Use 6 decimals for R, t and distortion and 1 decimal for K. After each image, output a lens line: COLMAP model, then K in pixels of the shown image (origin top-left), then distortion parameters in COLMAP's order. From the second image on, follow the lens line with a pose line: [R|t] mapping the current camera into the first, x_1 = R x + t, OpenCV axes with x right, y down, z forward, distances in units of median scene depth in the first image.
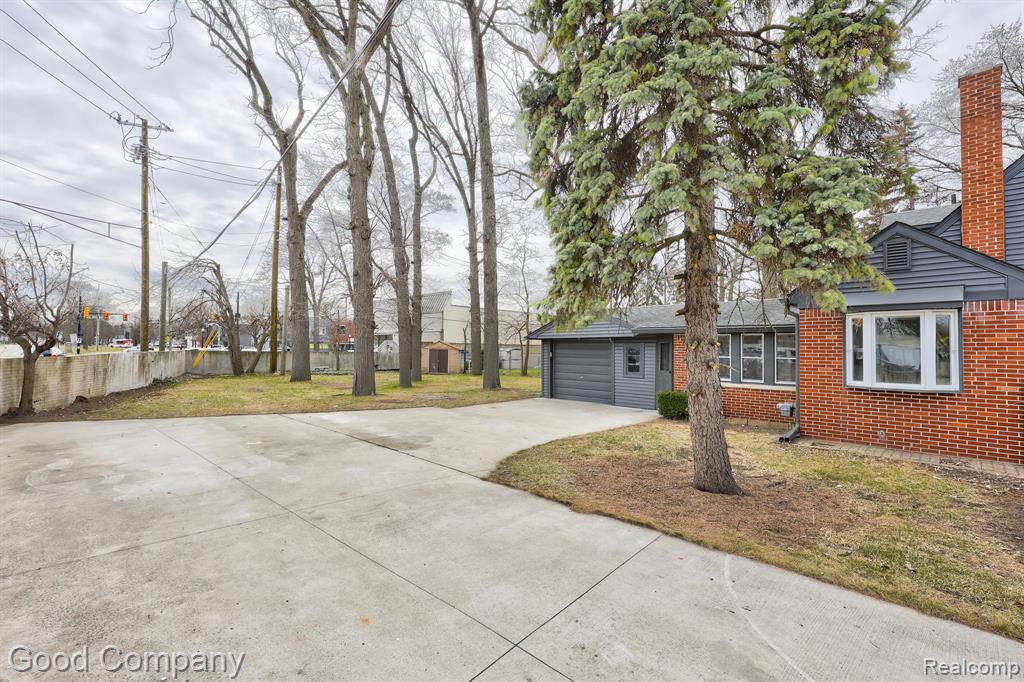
lens RADIAL K [[435.4, 0, 482.0], [0, 435.4, 343.4], [0, 0, 1]] dist [-0.000080, -0.000004]
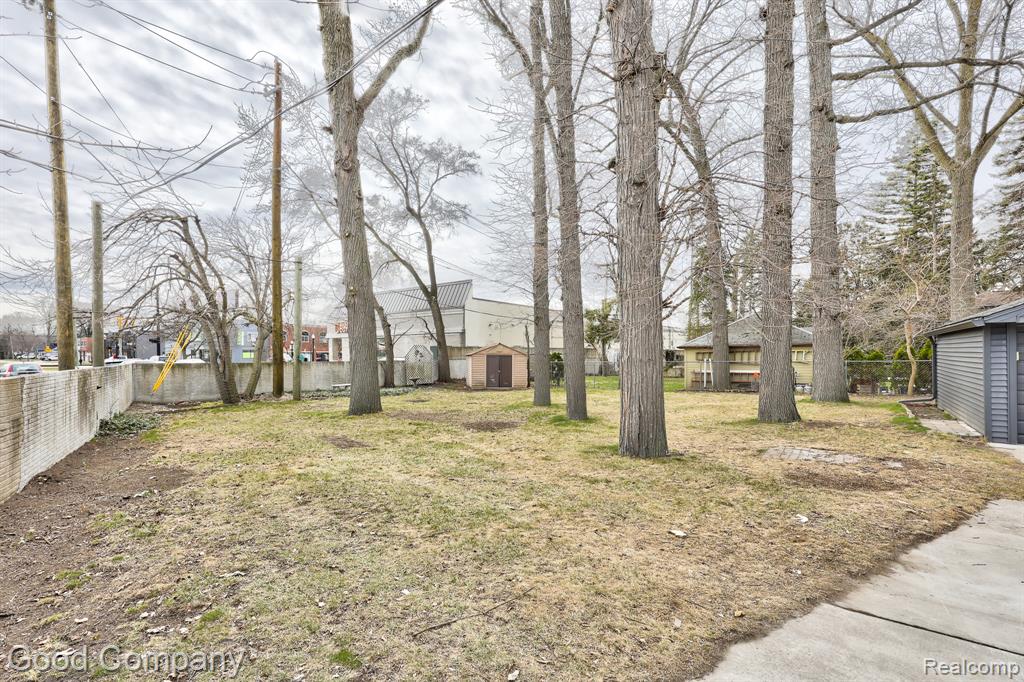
lens RADIAL K [[472.6, 0, 482.4], [0, 472.6, 357.5], [0, 0, 1]] dist [0.020281, 0.000205]
pose [[0.992974, -0.019371, 0.116740, -0.803852], [0.017345, 0.999681, 0.018350, 0.011549], [-0.117058, -0.016196, 0.992993, 0.854937]]
